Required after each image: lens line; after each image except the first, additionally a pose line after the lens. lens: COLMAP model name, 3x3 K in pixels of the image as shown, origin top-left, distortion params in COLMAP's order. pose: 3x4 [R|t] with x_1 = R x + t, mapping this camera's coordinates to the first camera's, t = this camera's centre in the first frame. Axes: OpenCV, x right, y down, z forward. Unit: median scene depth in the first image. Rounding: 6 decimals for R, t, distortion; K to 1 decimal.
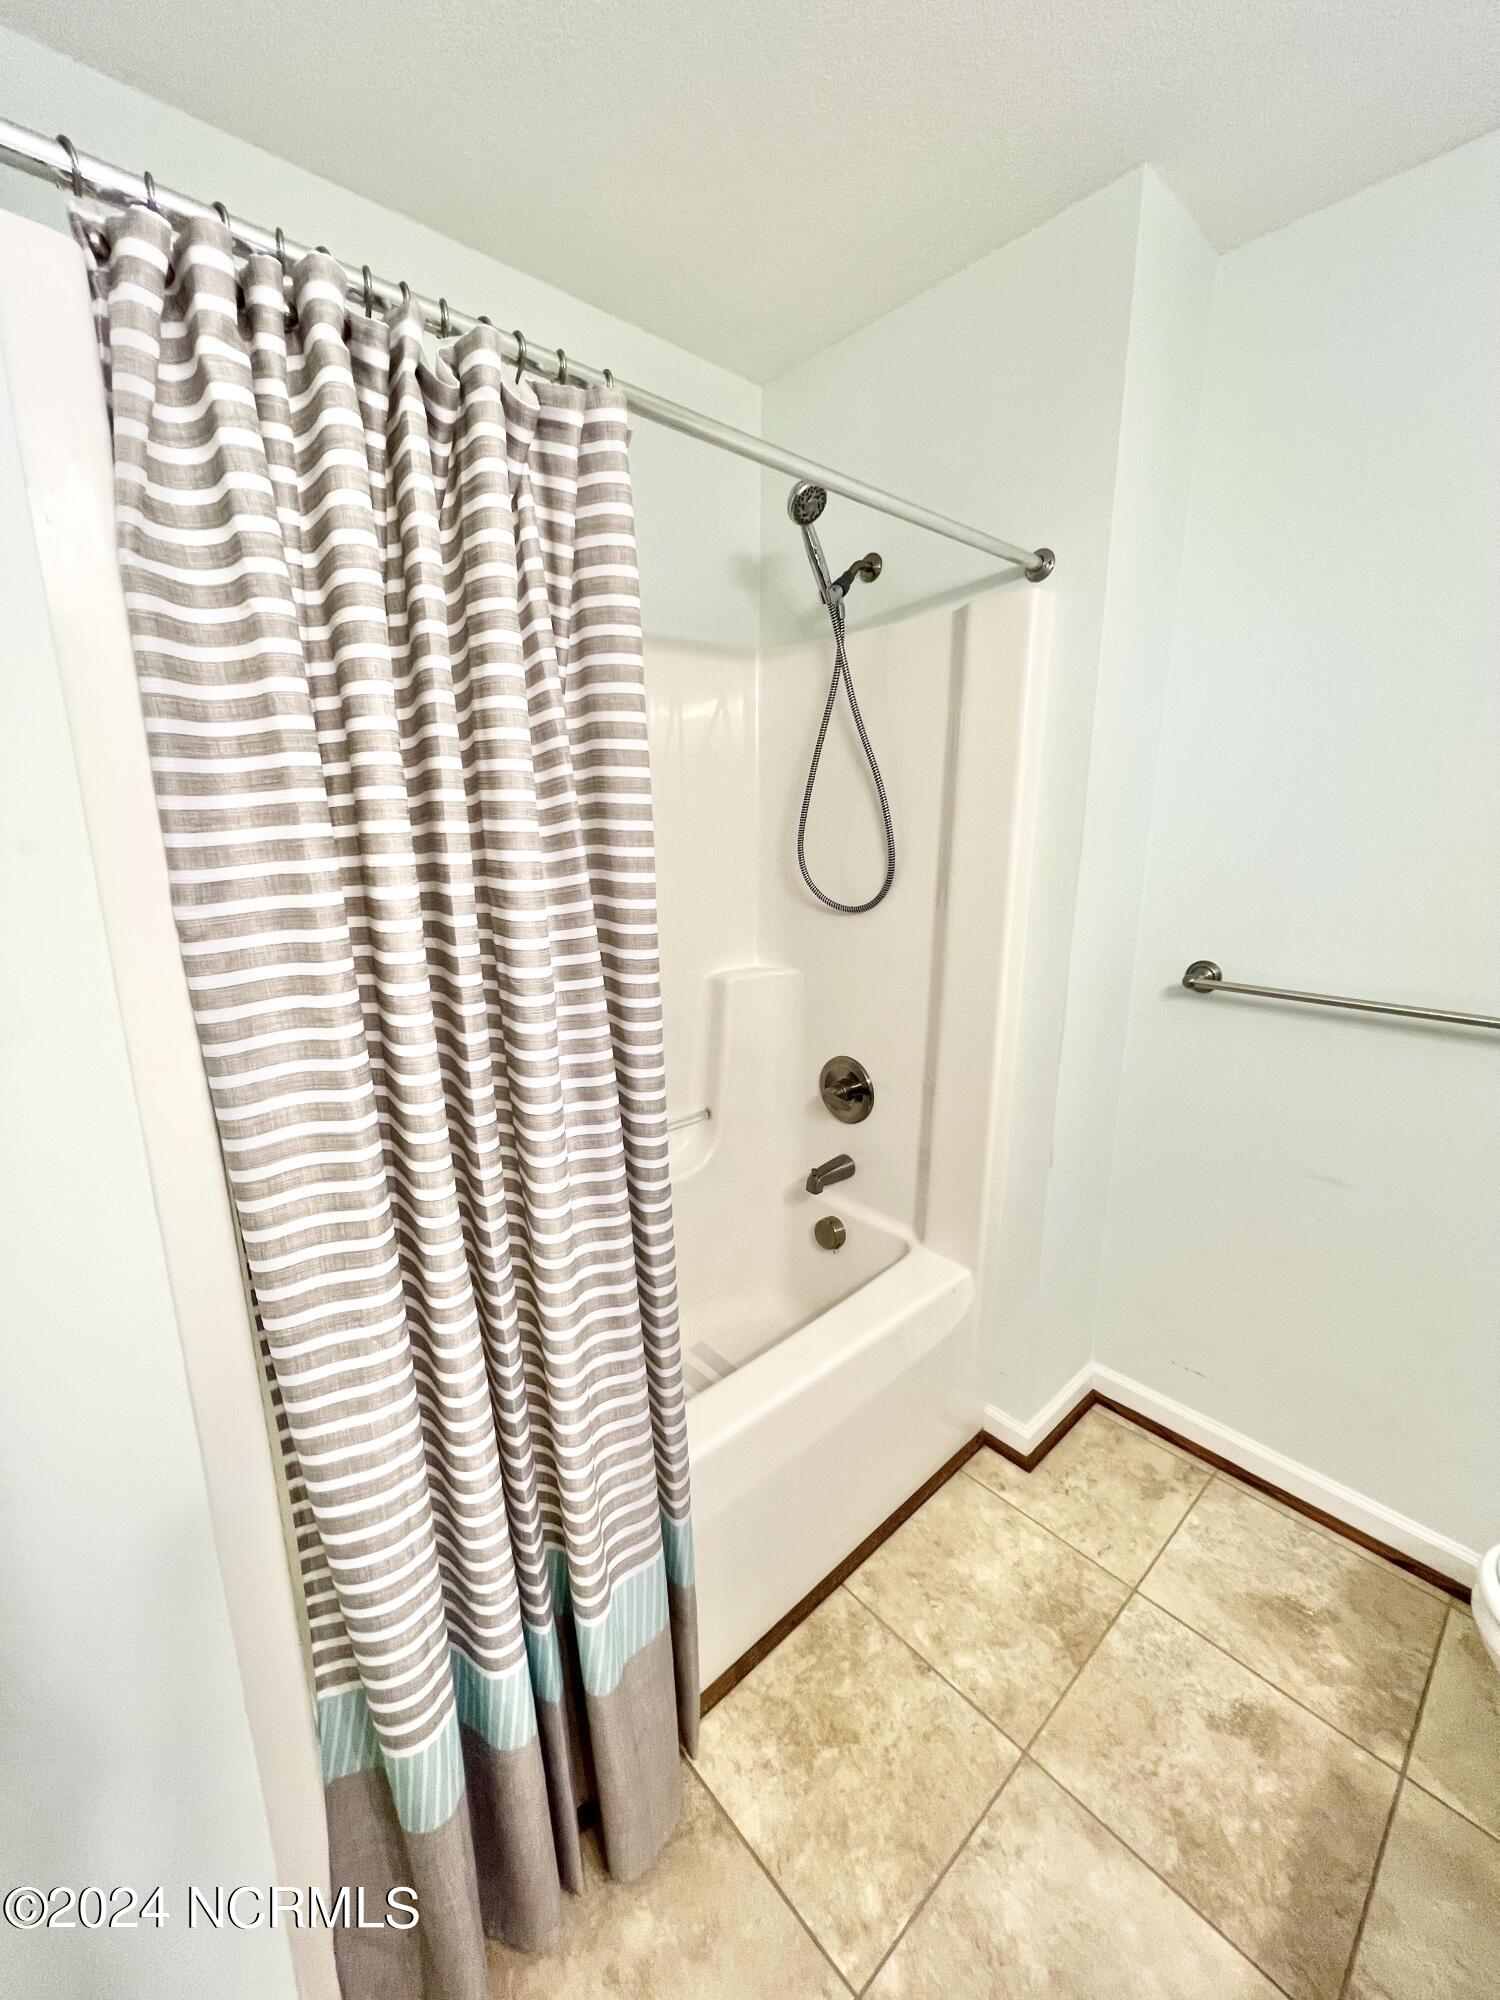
lens RADIAL K [[800.6, 0, 744.7], [0, 800.6, 1005.9], [0, 0, 1]] dist [-0.004062, 0.001644]
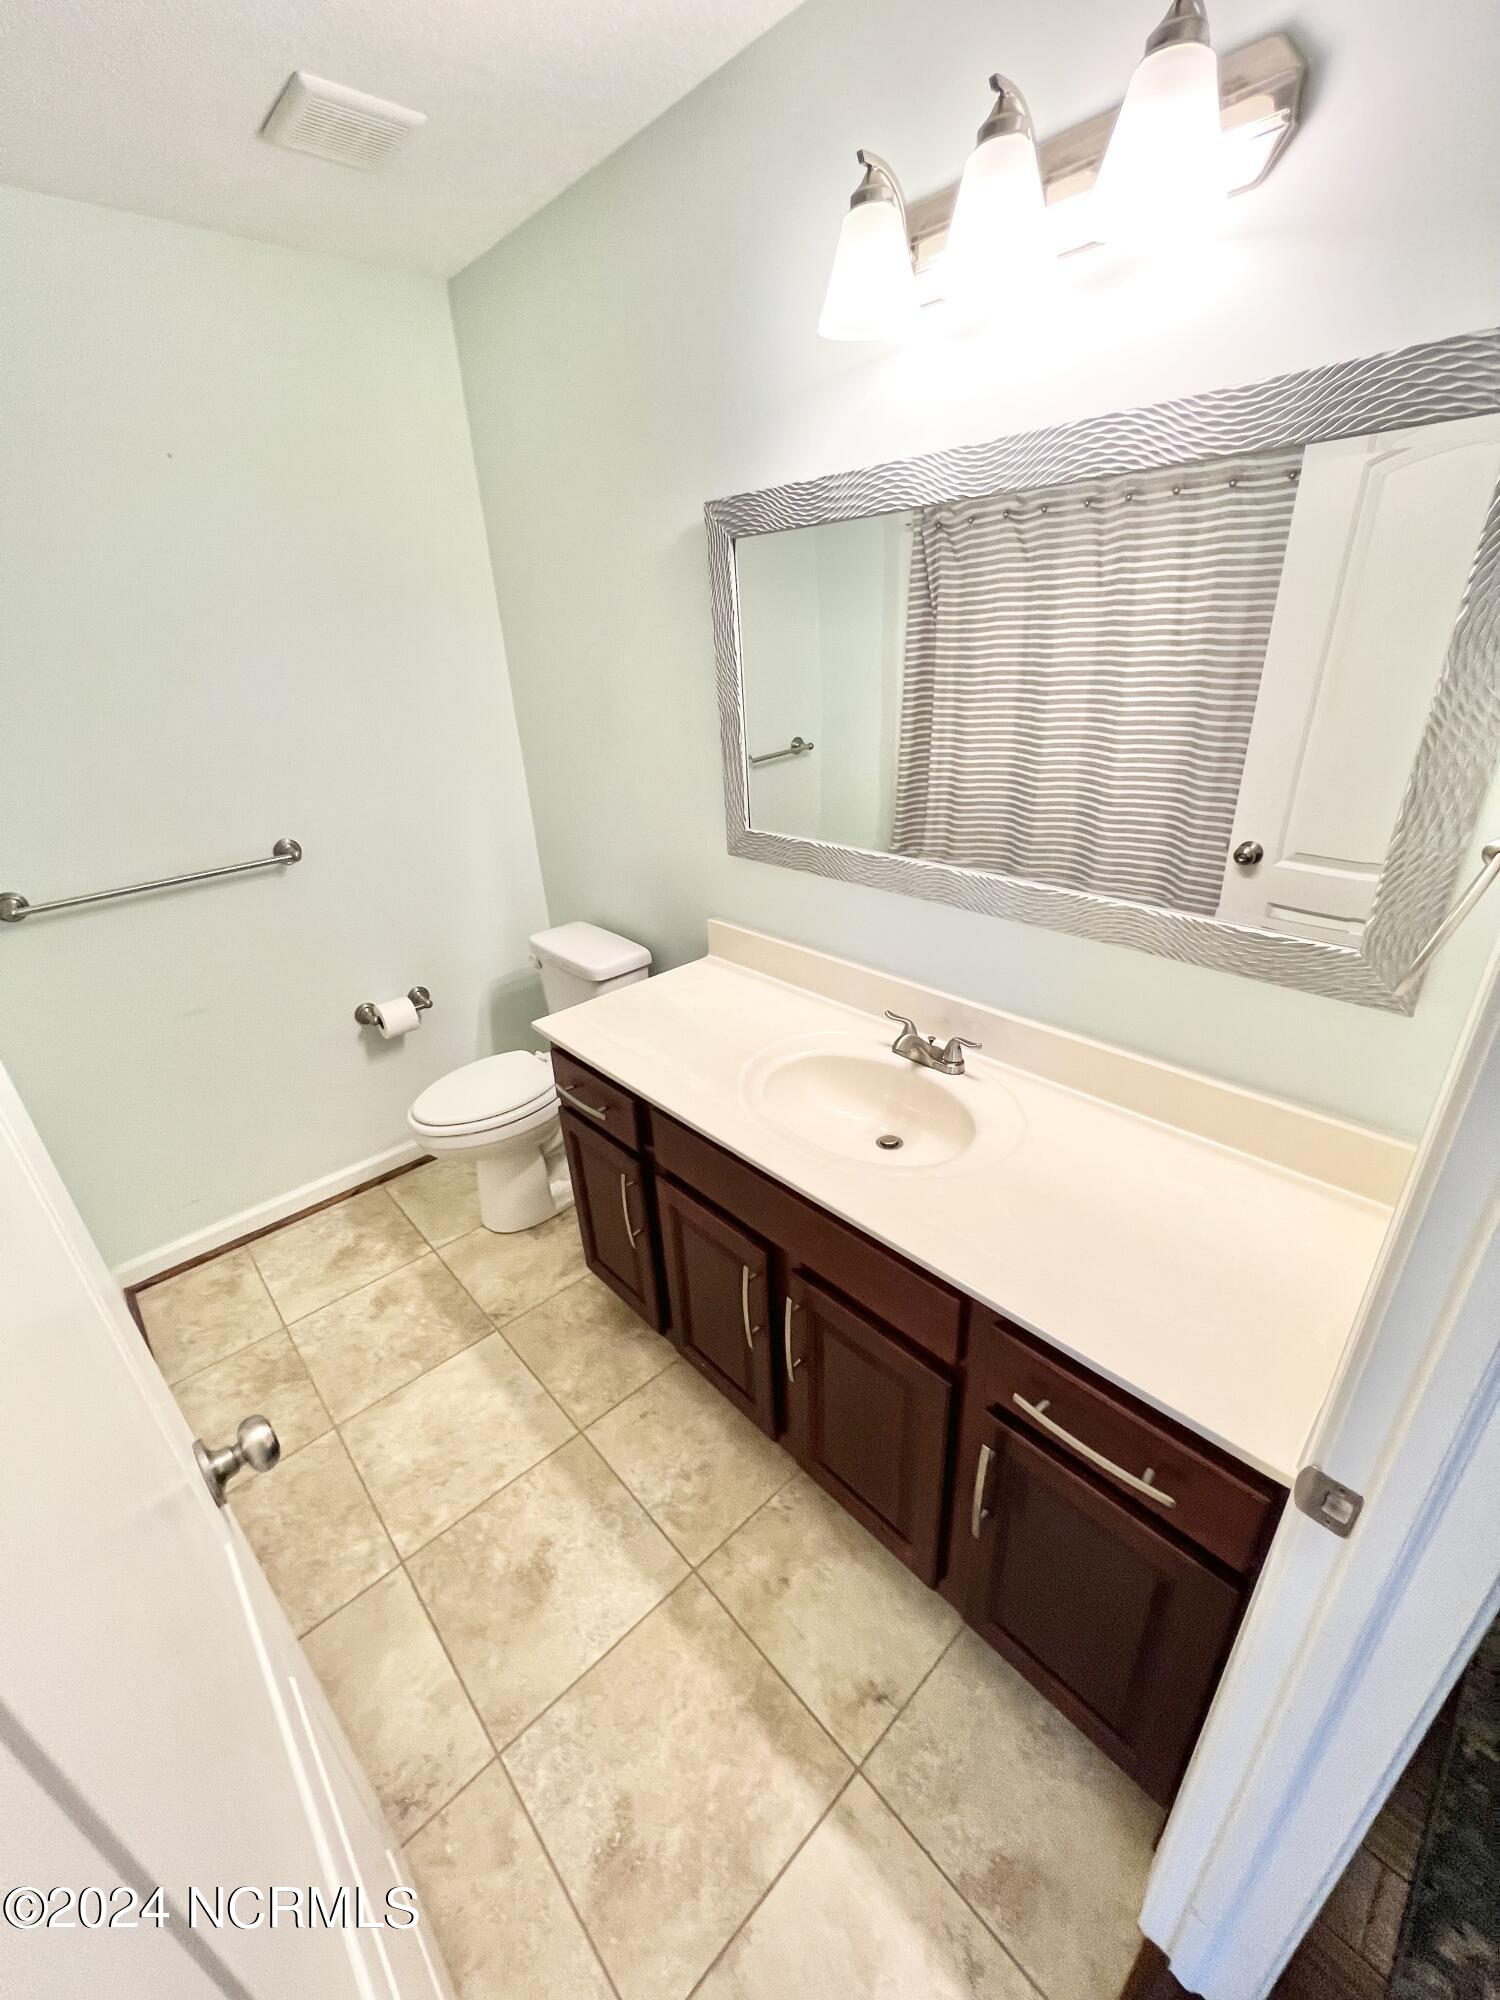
lens RADIAL K [[800.6, 0, 749.3], [0, 800.6, 1007.4], [0, 0, 1]] dist [-0.004062, 0.001644]
pose [[-0.020474, -0.421980, 0.906374, -0.587765], [0.275254, 0.869150, 0.410868, -0.104802], [-0.961153, 0.257895, 0.098357, -0.056231]]
